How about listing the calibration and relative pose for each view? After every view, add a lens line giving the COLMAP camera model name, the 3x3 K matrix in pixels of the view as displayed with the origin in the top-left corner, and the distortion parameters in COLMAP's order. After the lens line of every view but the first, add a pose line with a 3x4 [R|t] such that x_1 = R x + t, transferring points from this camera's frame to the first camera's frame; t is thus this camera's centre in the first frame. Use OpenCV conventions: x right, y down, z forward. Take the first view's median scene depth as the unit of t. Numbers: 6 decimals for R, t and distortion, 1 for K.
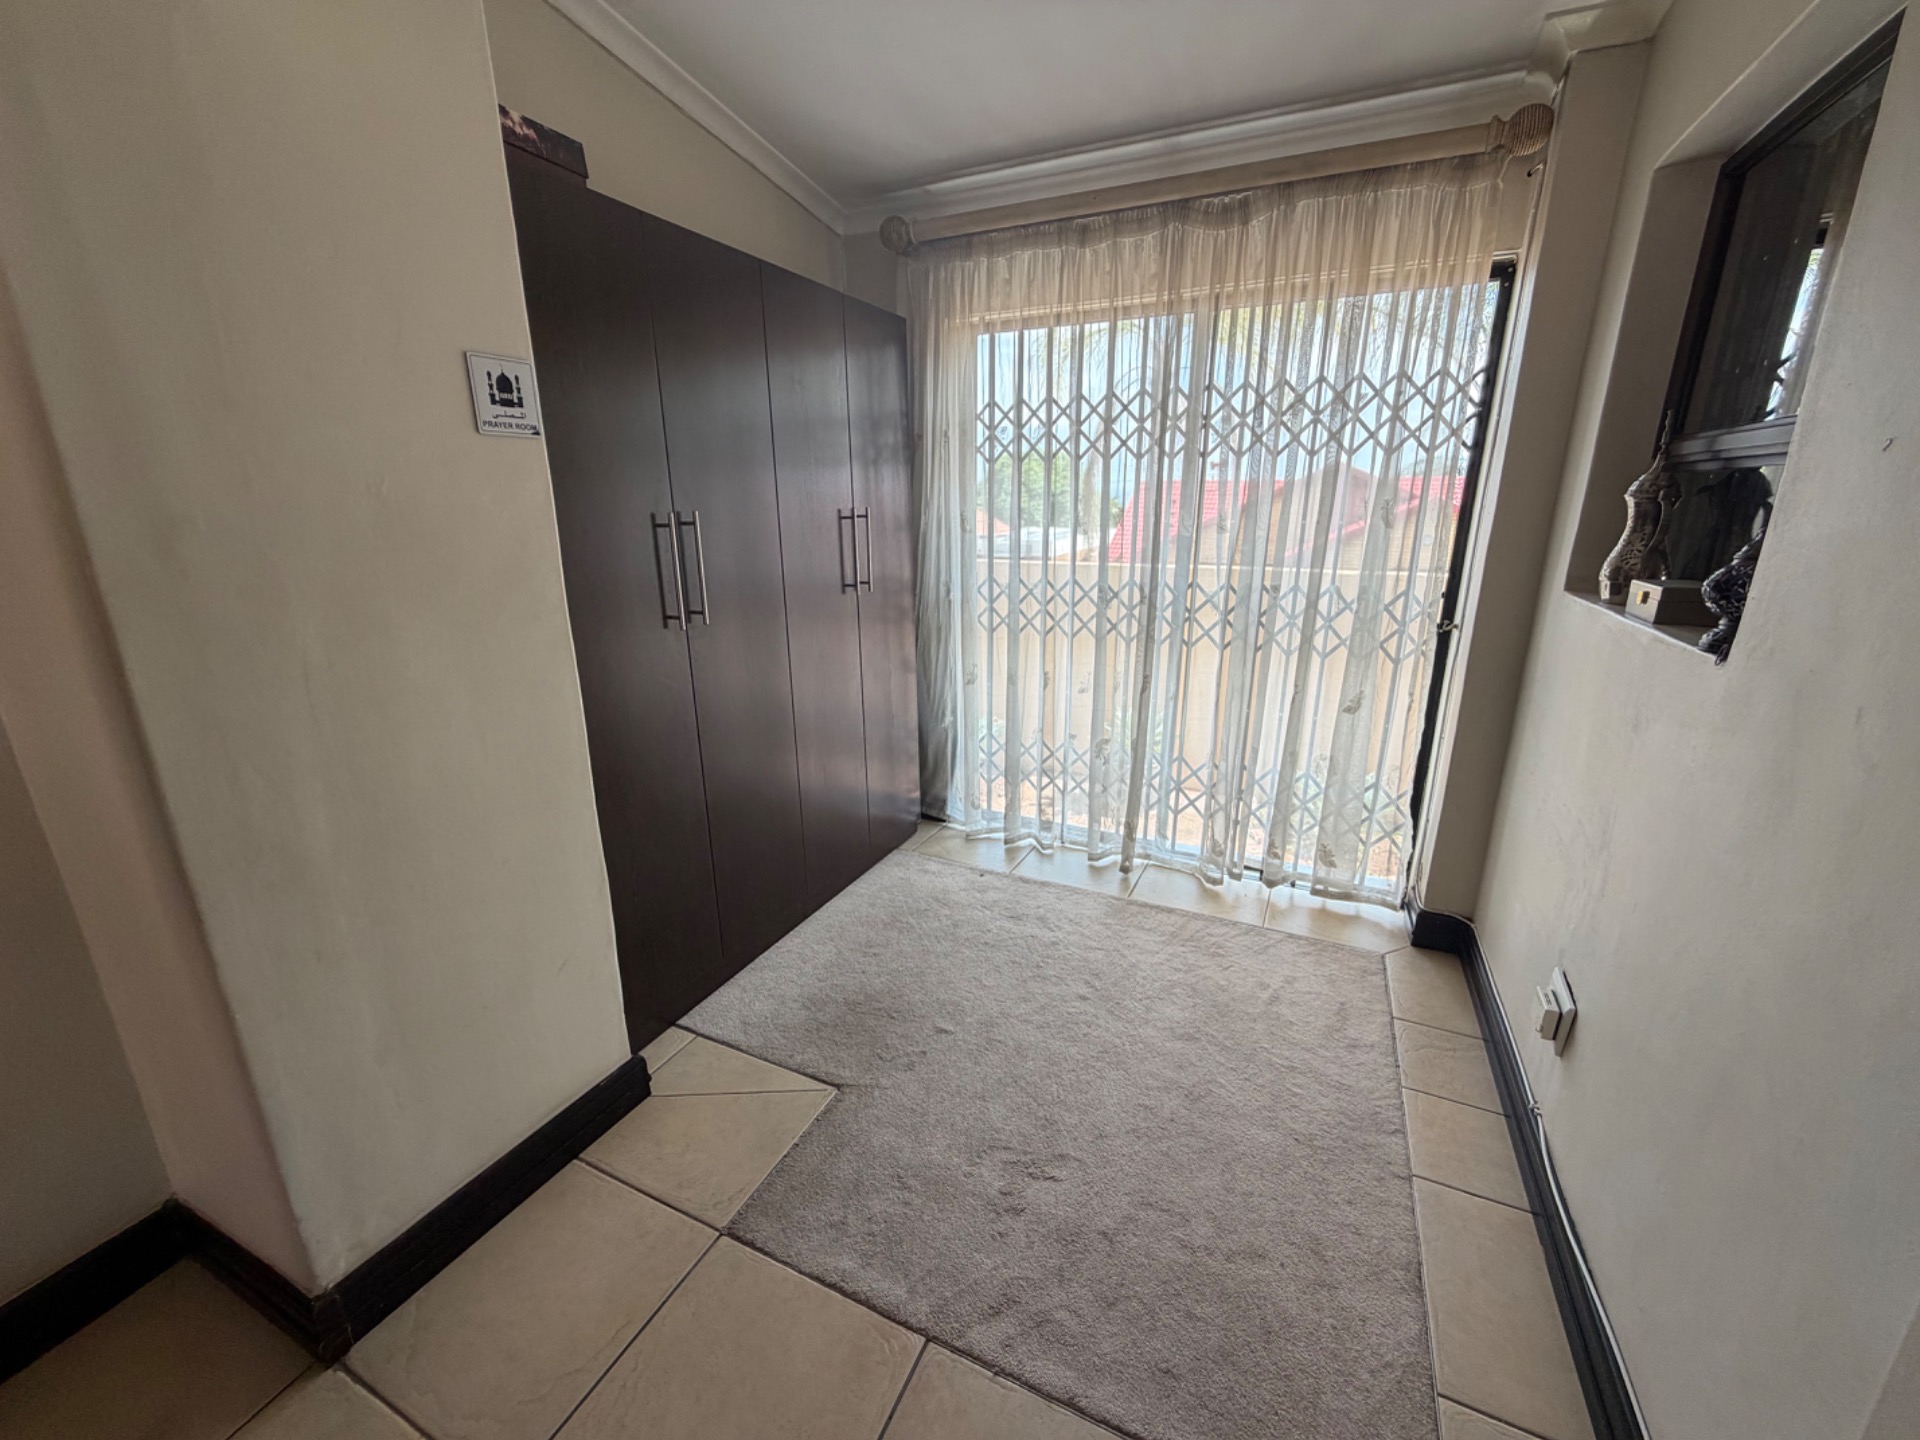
lens RADIAL K [[763.5, 0, 960.0], [0, 763.5, 720.0], [0, 0, 1]] dist [0.001215, -0.000142]
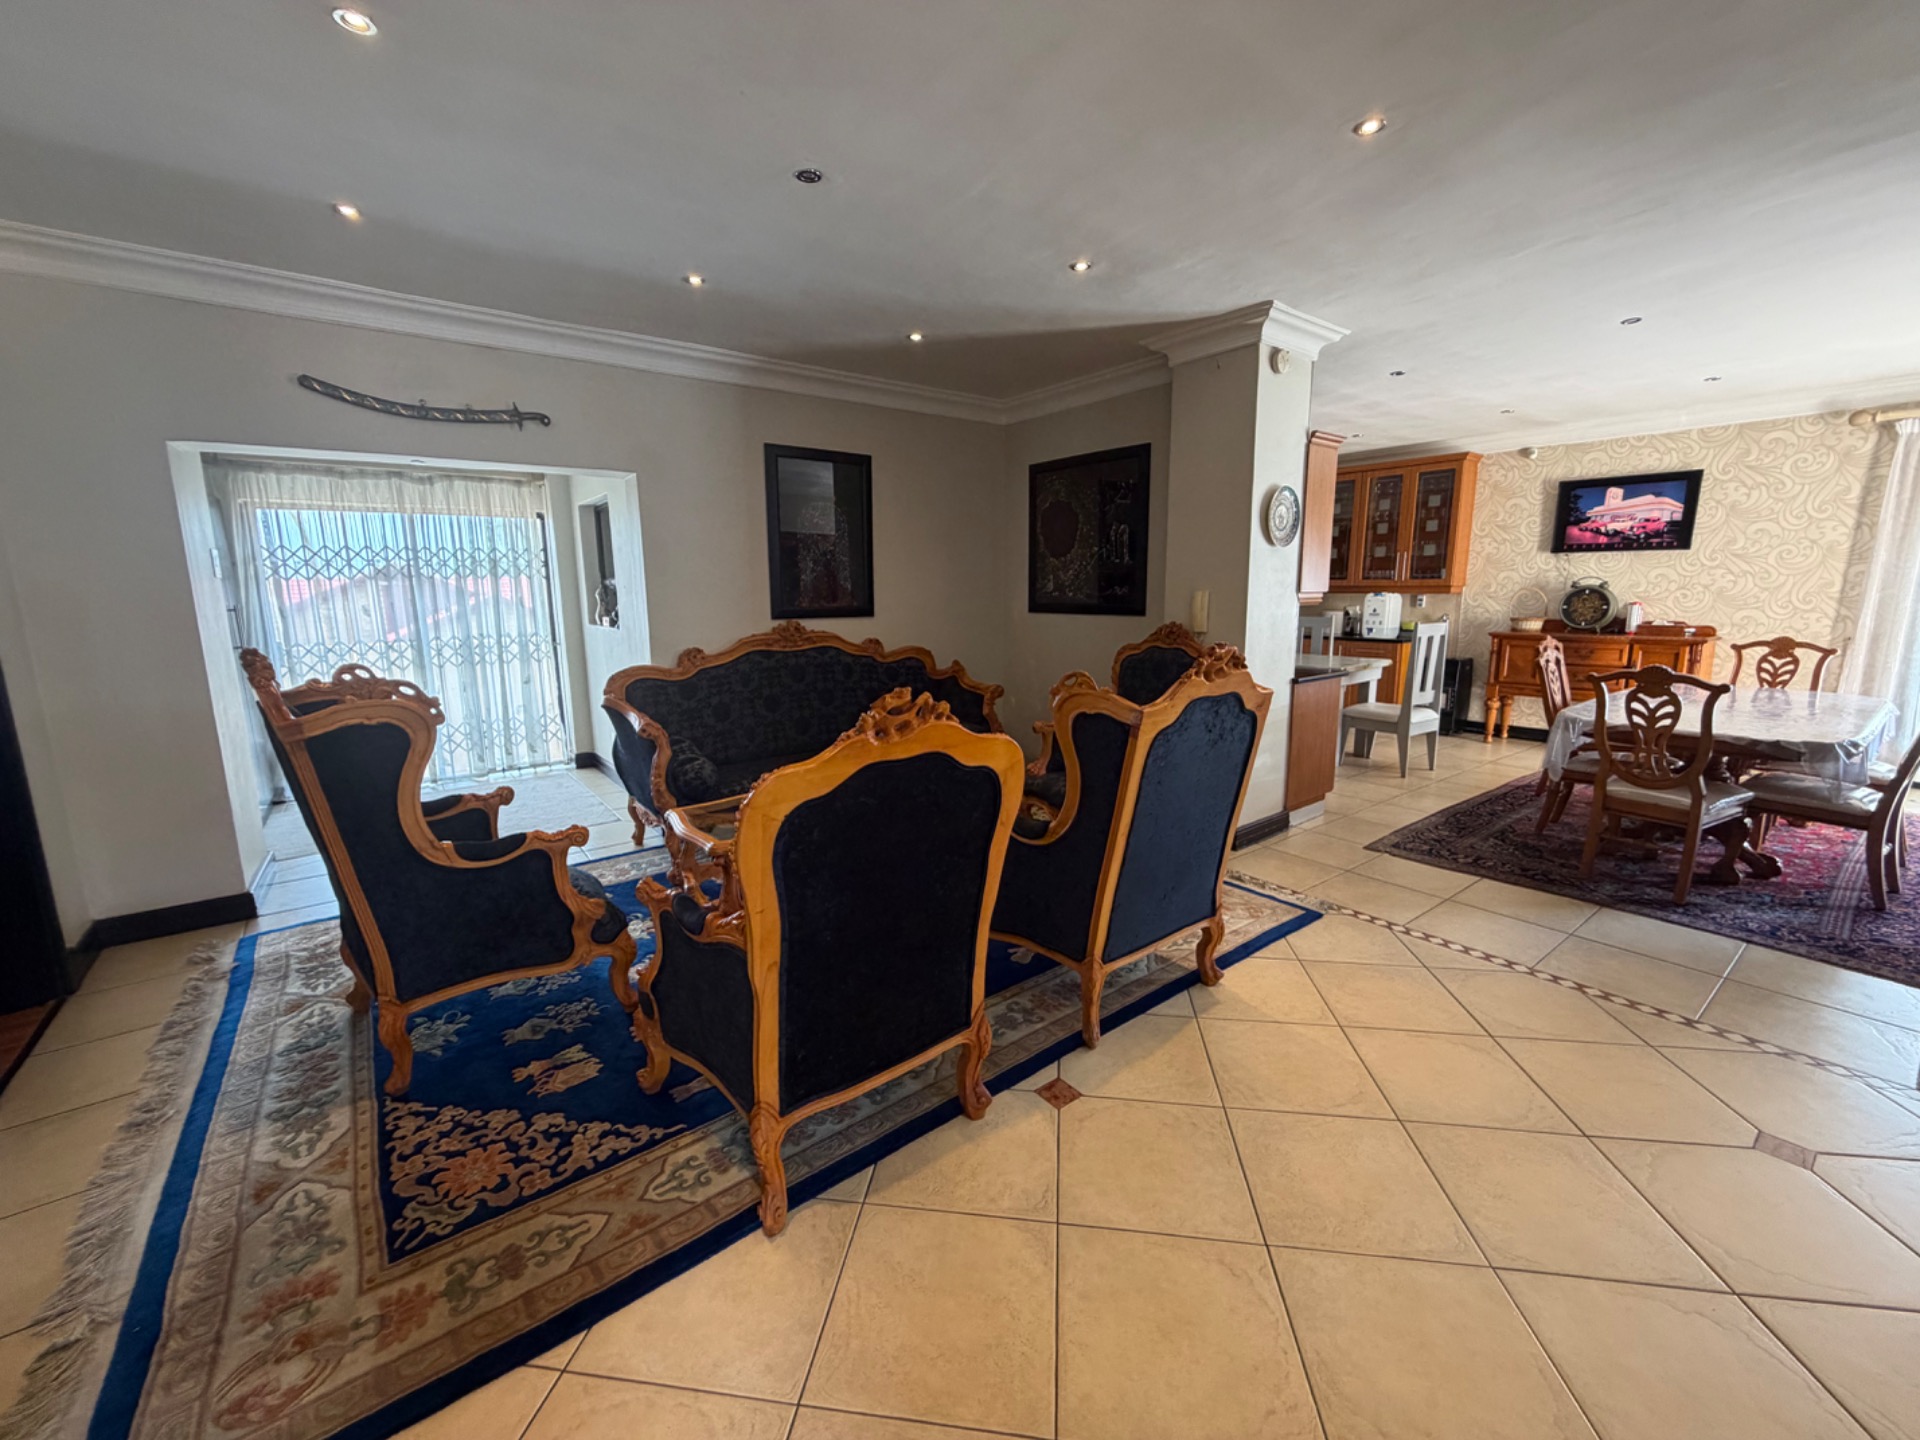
lens RADIAL K [[763.5, 0, 960.0], [0, 763.5, 720.0], [0, 0, 1]] dist [0.001215, -0.000142]
pose [[0.465818, -0.144557, 0.872993, -0.990311], [0.254433, 0.966784, 0.024325, 0.398791], [-0.847512, 0.210787, 0.487126, -1.329485]]
